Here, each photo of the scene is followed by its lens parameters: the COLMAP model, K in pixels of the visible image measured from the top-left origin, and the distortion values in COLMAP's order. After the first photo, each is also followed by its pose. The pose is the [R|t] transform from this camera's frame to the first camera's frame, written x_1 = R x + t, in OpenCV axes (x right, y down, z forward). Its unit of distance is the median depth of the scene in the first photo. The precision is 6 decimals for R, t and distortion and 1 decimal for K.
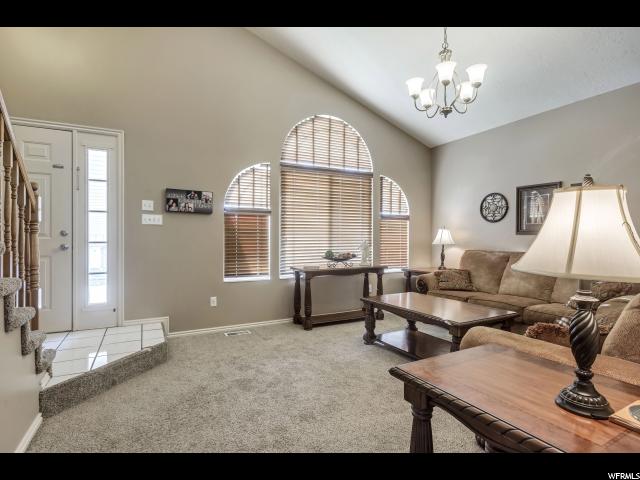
lens RADIAL K [[327.4, 0, 316.2], [0, 327.4, 241.7], [0, 0, 1]] dist [0.003045, -0.002994]
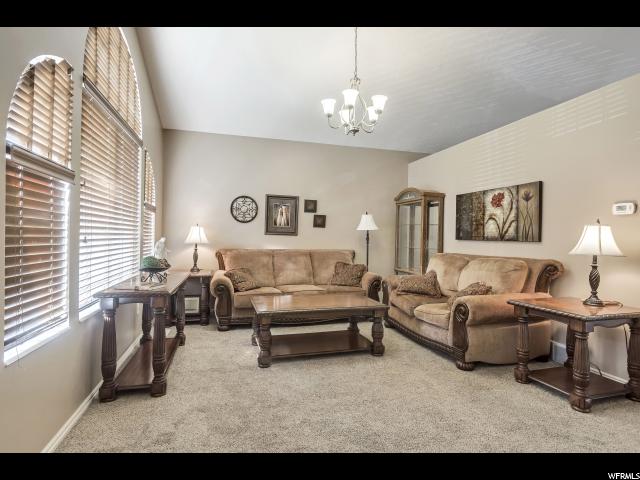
lens RADIAL K [[327.4, 0, 316.7], [0, 327.4, 237.9], [0, 0, 1]] dist [0.003045, -0.002994]
pose [[0.208964, 0.005916, 0.977905, -0.483443], [-0.003231, 0.999980, -0.005360, -0.003970], [-0.977918, -0.002040, 0.208979, 0.554058]]
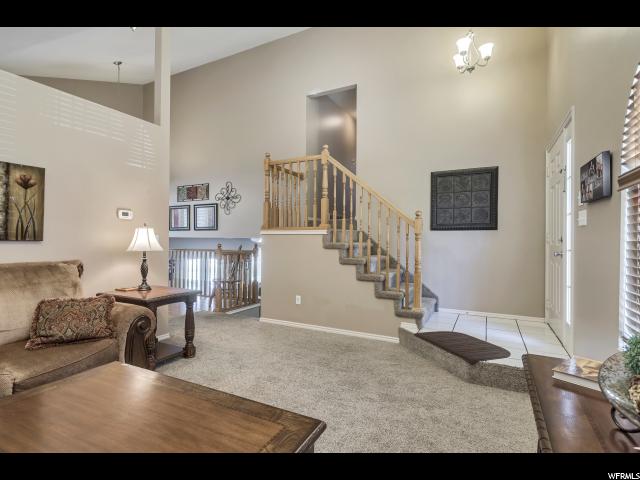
lens RADIAL K [[327.4, 0, 321.5], [0, 327.4, 236.6], [0, 0, 1]] dist [0.003045, -0.002994]
pose [[-0.840292, -0.015036, -0.541925, 0.237533], [-0.014360, 0.999882, -0.005476, -0.012515], [0.541943, 0.003181, -0.840409, 1.028526]]
